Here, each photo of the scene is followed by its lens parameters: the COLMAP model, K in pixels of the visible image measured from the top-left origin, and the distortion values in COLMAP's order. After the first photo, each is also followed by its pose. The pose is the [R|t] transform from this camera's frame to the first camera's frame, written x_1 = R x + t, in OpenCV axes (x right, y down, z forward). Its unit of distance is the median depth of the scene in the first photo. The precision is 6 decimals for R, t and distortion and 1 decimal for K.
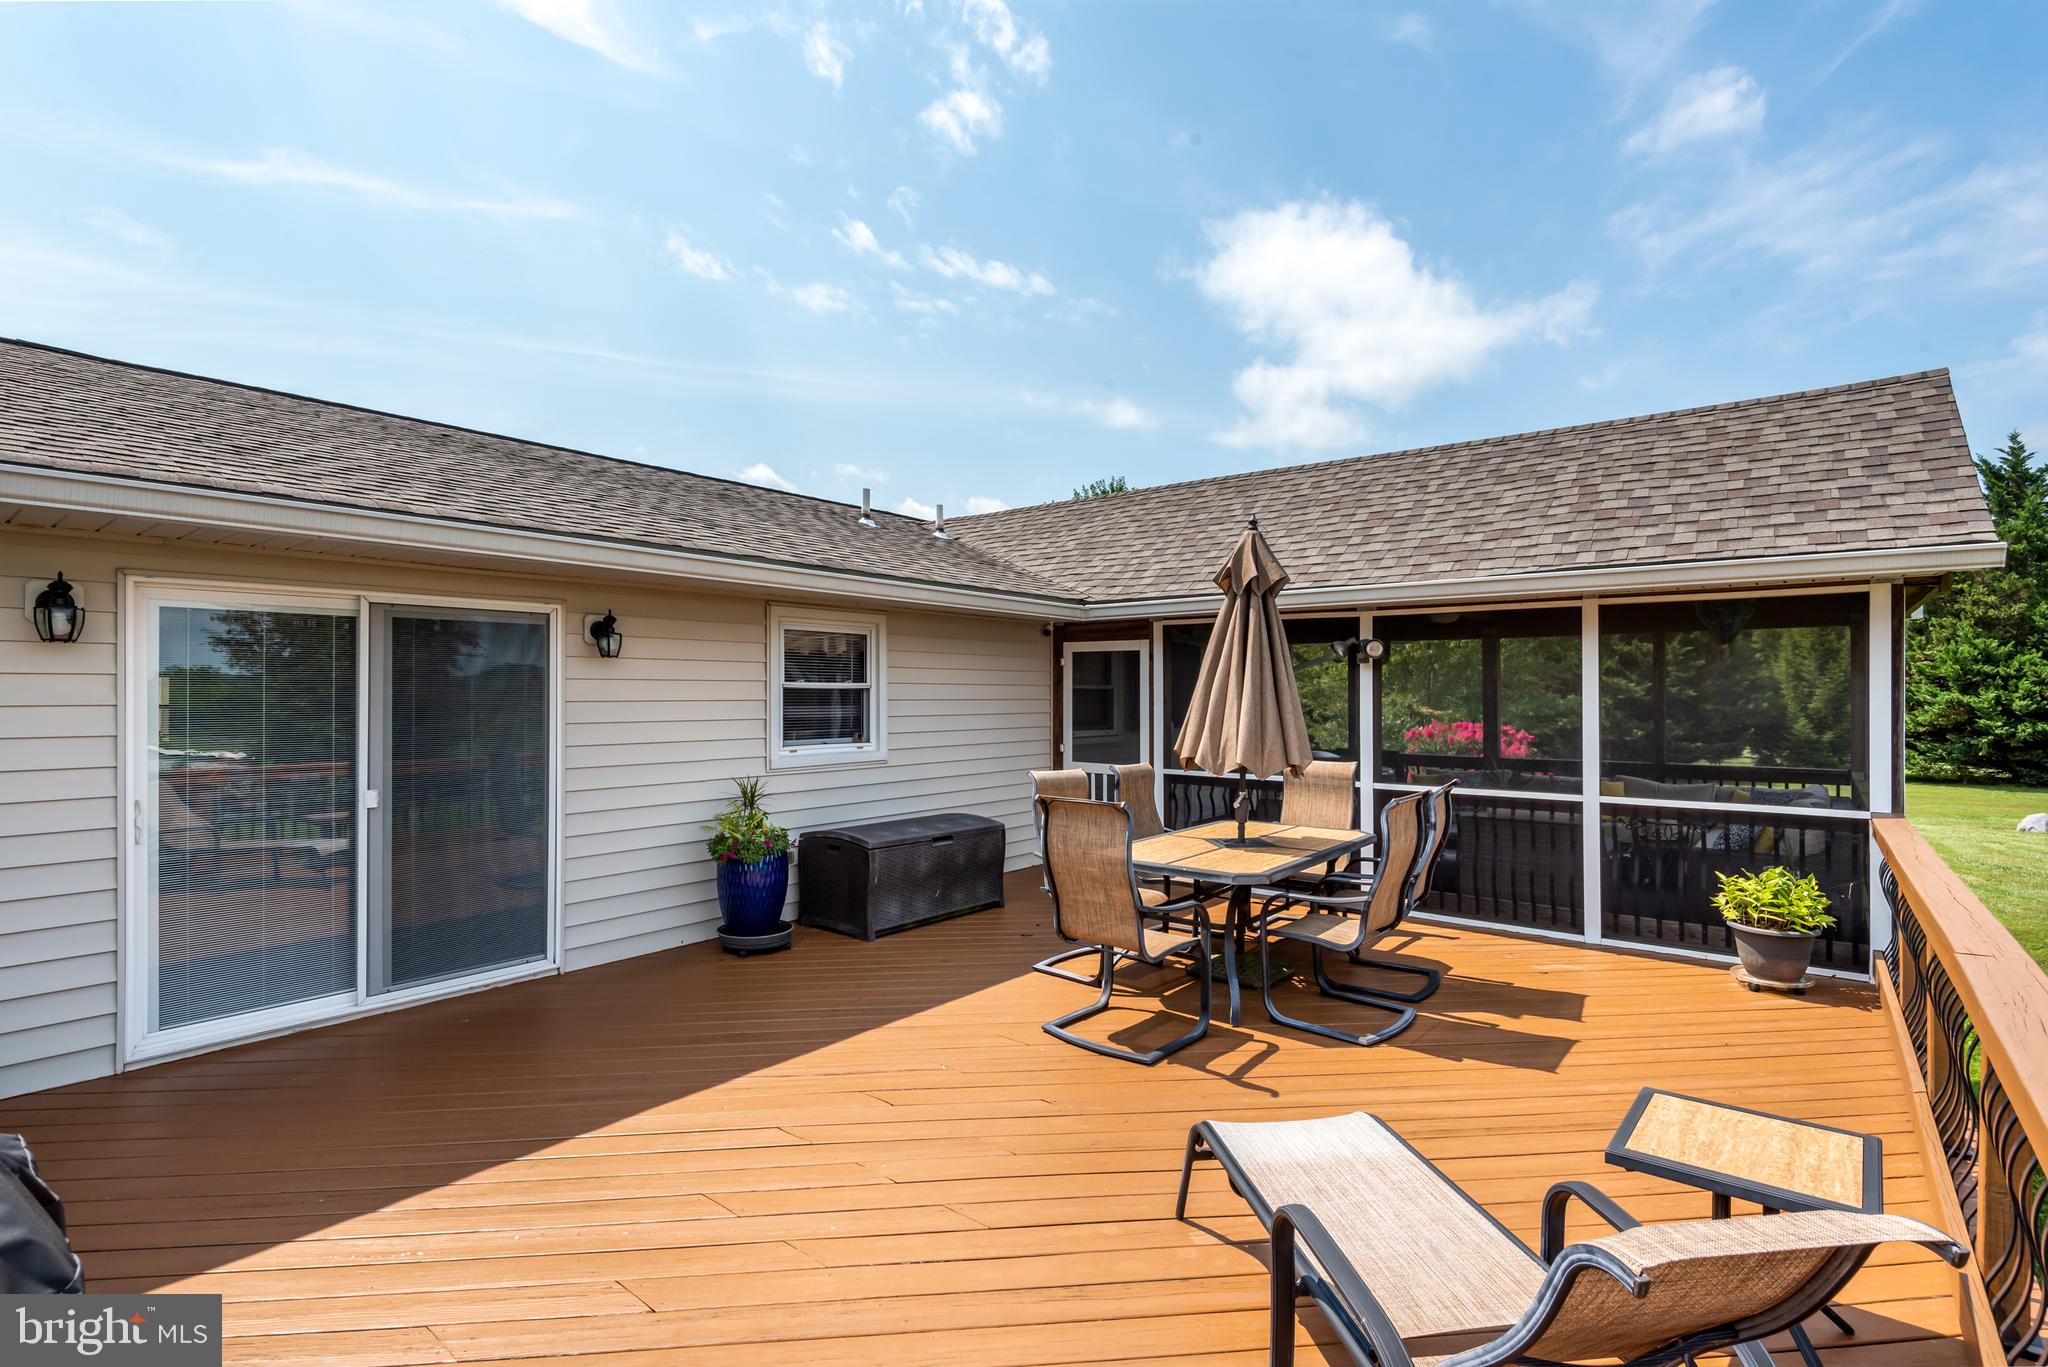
lens RADIAL K [[965.4, 0, 1027.1], [0, 965.4, 704.0], [0, 0, 1]] dist [0.002588, -0.007495]
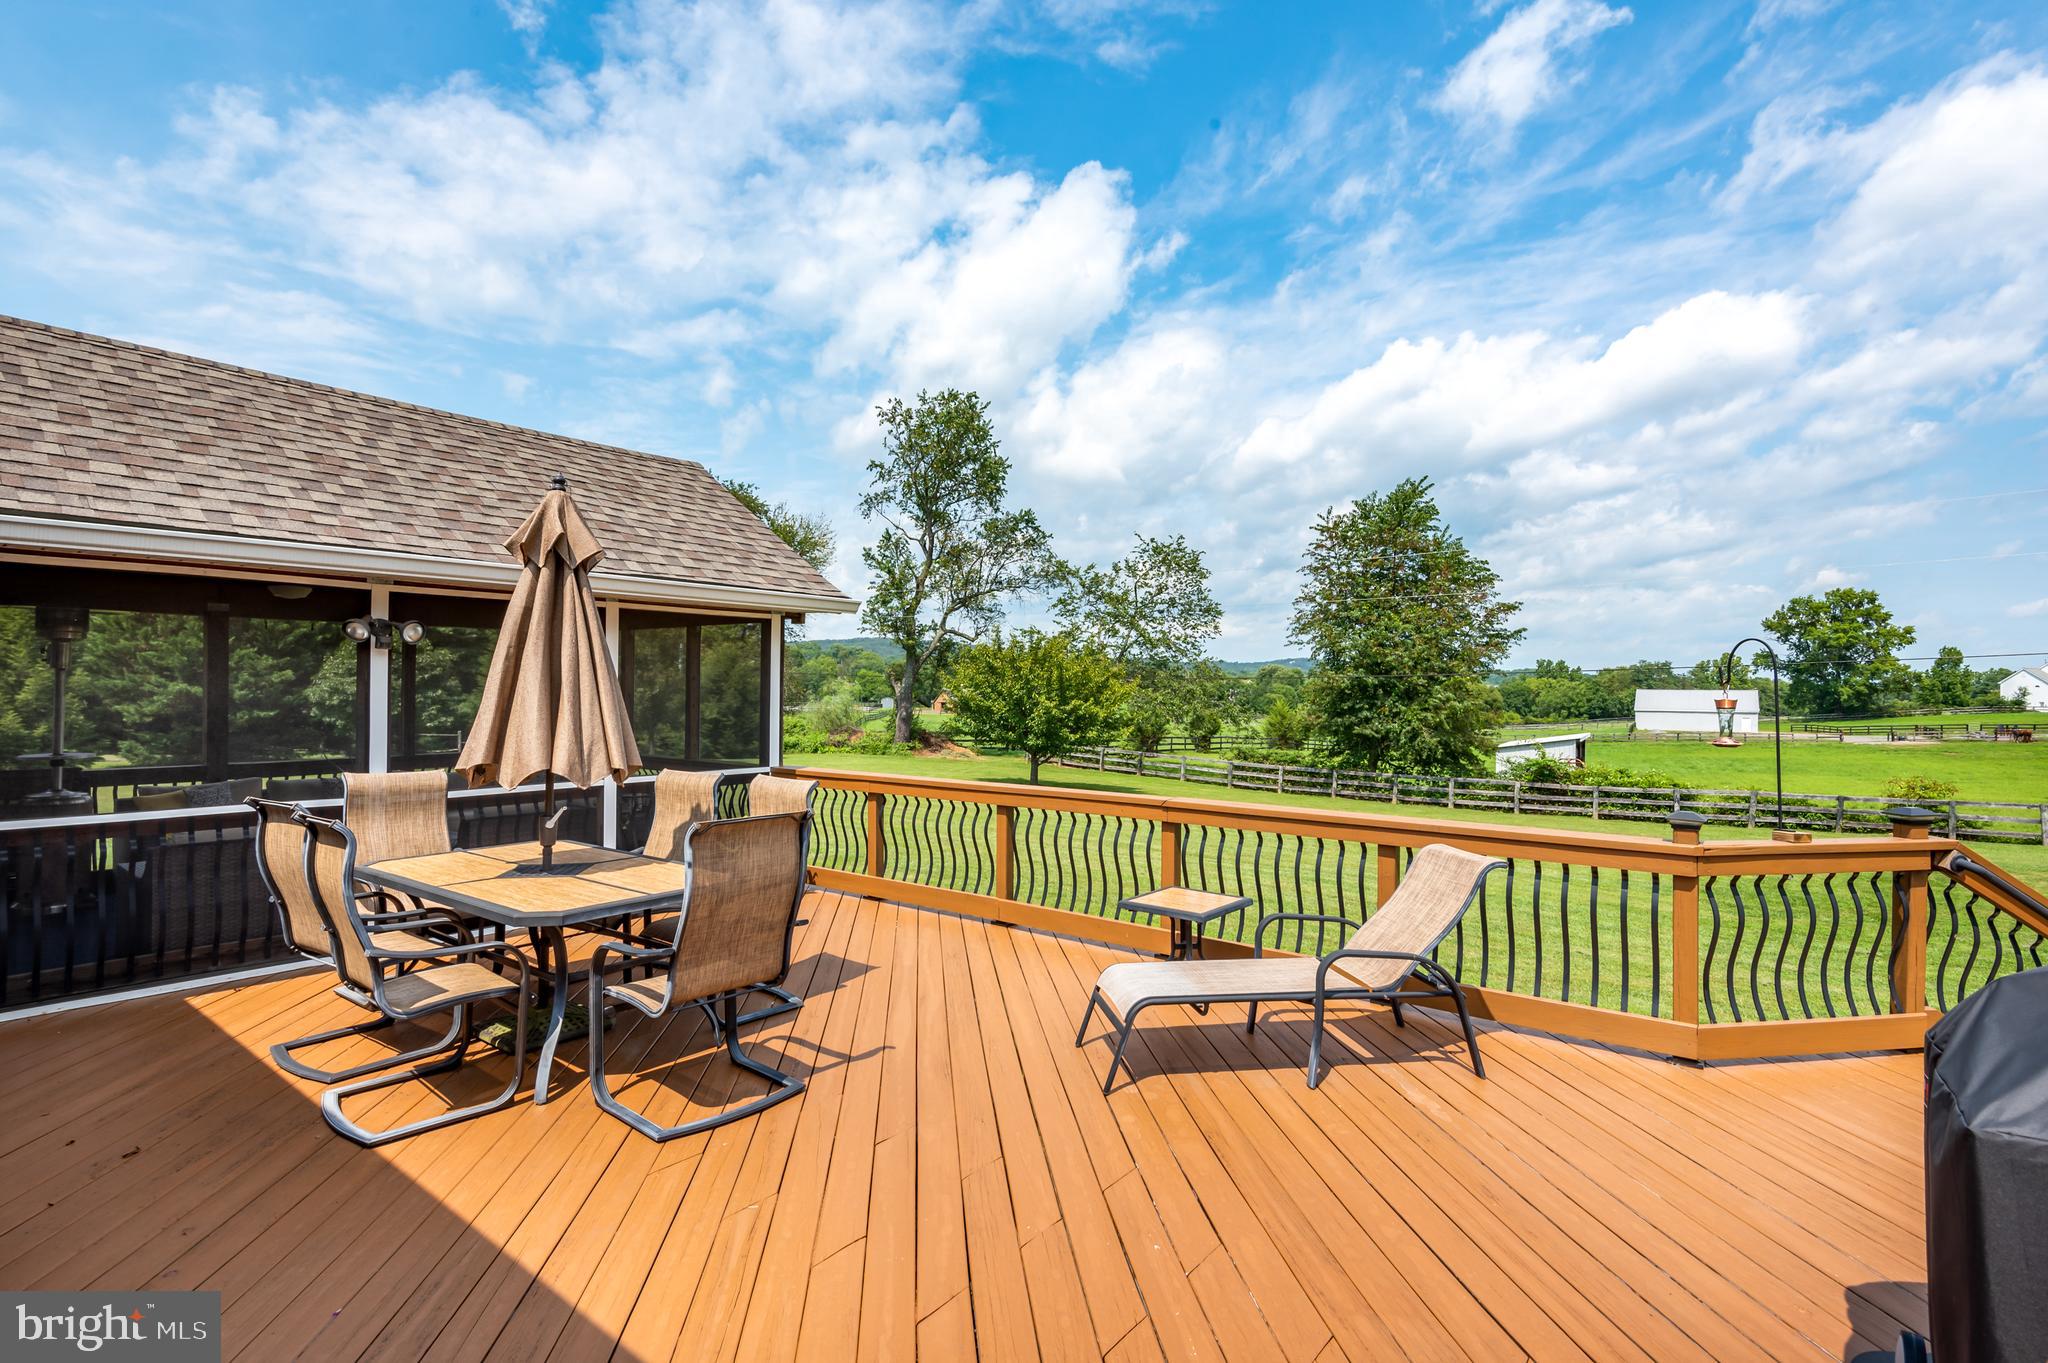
lens RADIAL K [[965.4, 0, 1024.3], [0, 965.4, 675.0], [0, 0, 1]] dist [0.002588, -0.007495]
pose [[-0.020089, 0.011502, 0.999732, -0.382282], [0.008114, 0.999903, -0.011341, -0.004907], [-0.999765, 0.007884, -0.020181, 0.382700]]
